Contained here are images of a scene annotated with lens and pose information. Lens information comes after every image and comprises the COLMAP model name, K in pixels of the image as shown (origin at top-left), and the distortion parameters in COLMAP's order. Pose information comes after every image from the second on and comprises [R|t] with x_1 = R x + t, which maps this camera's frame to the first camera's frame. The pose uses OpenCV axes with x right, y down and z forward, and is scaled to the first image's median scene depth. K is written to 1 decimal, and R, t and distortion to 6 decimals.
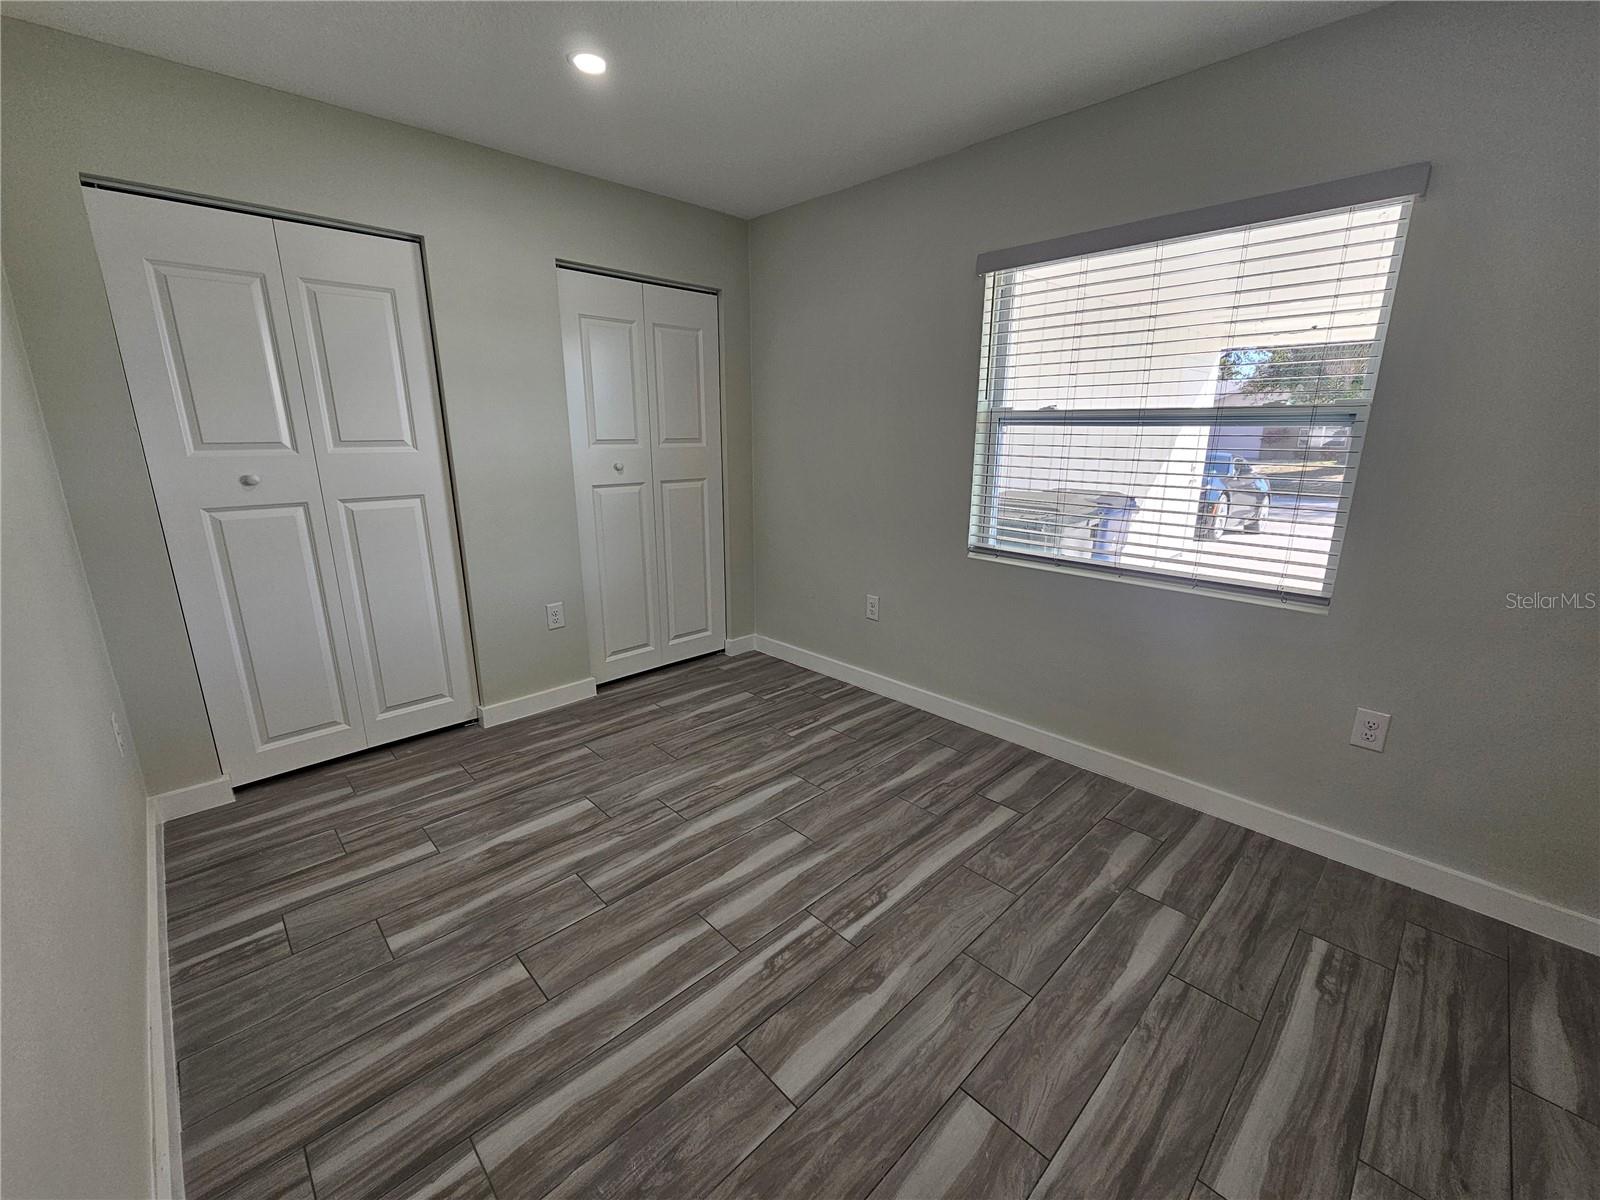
lens RADIAL K [[654.3, 0, 809.6], [0, 654.3, 599.3], [0, 0, 1]] dist [-0.003051, 0.000353]
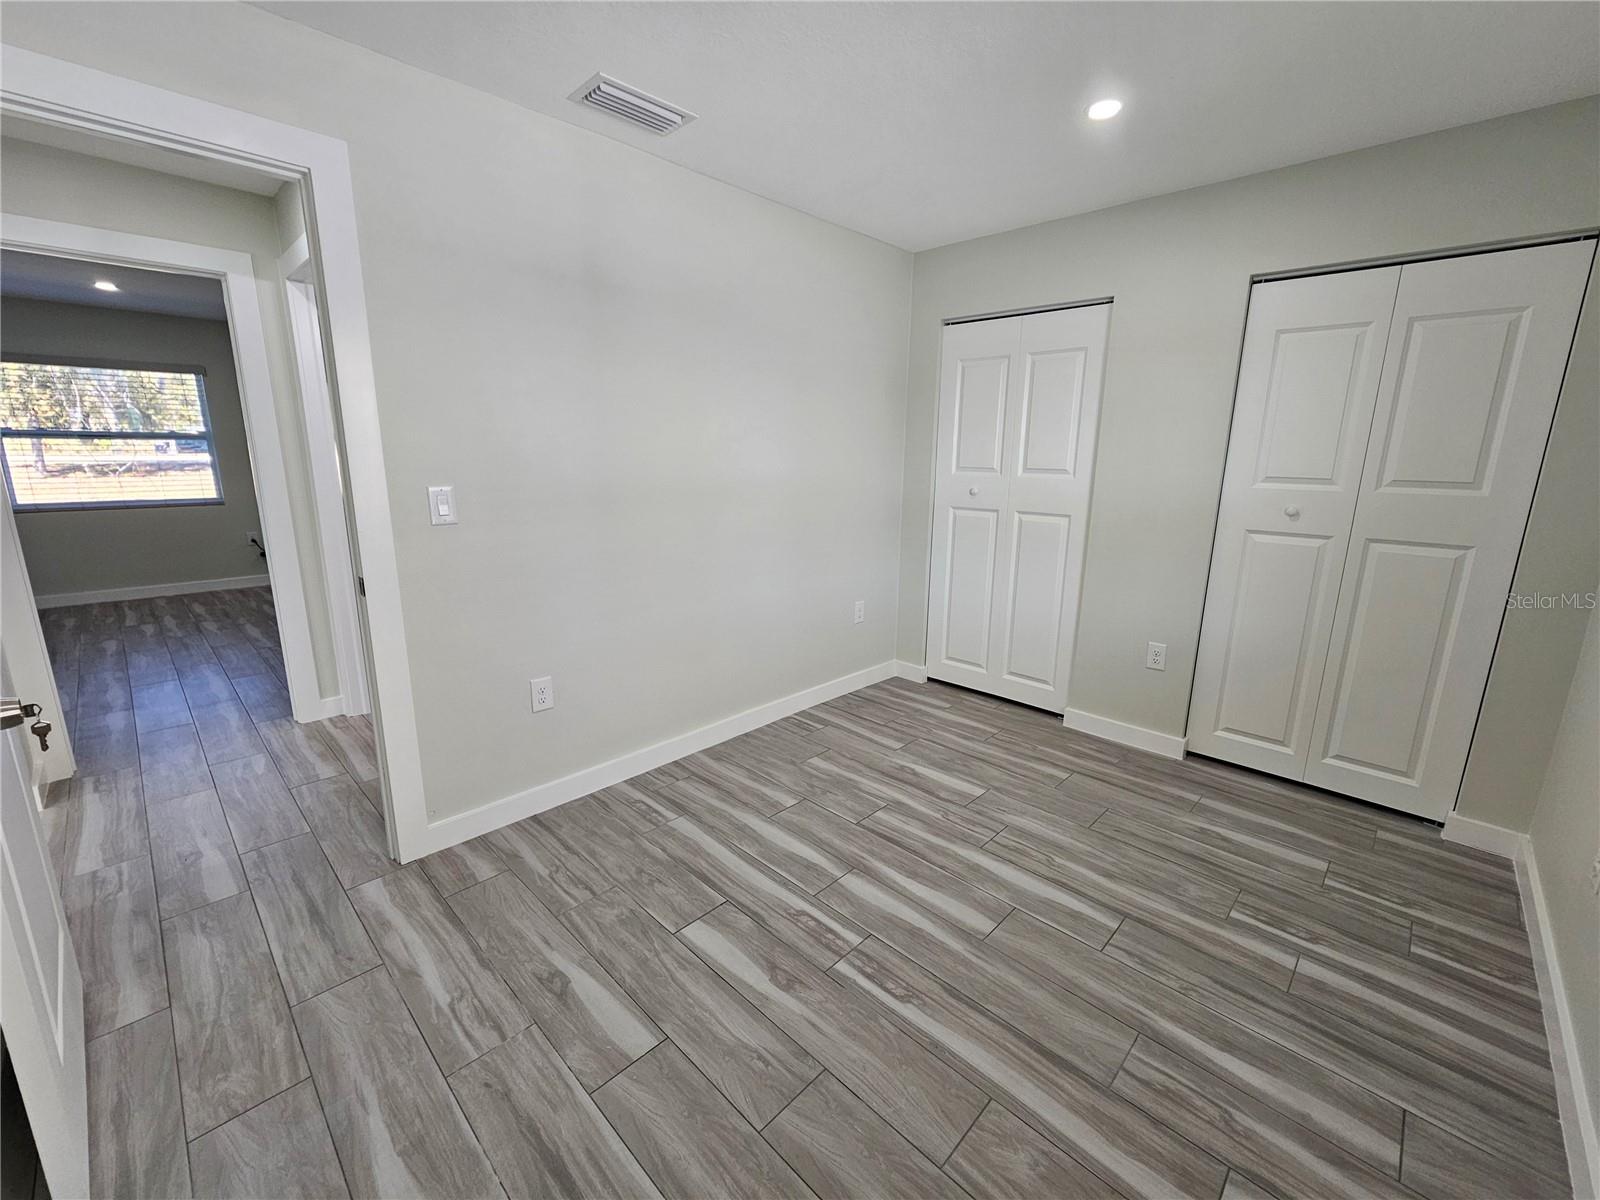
lens RADIAL K [[654.3, 0, 811.5], [0, 654.3, 597.4], [0, 0, 1]] dist [-0.003051, 0.000353]
pose [[0.035234, 0.215516, -0.975865, 0.708764], [-0.265081, 0.943510, 0.198800, -0.156477], [0.963582, 0.251678, 0.090373, 0.570116]]
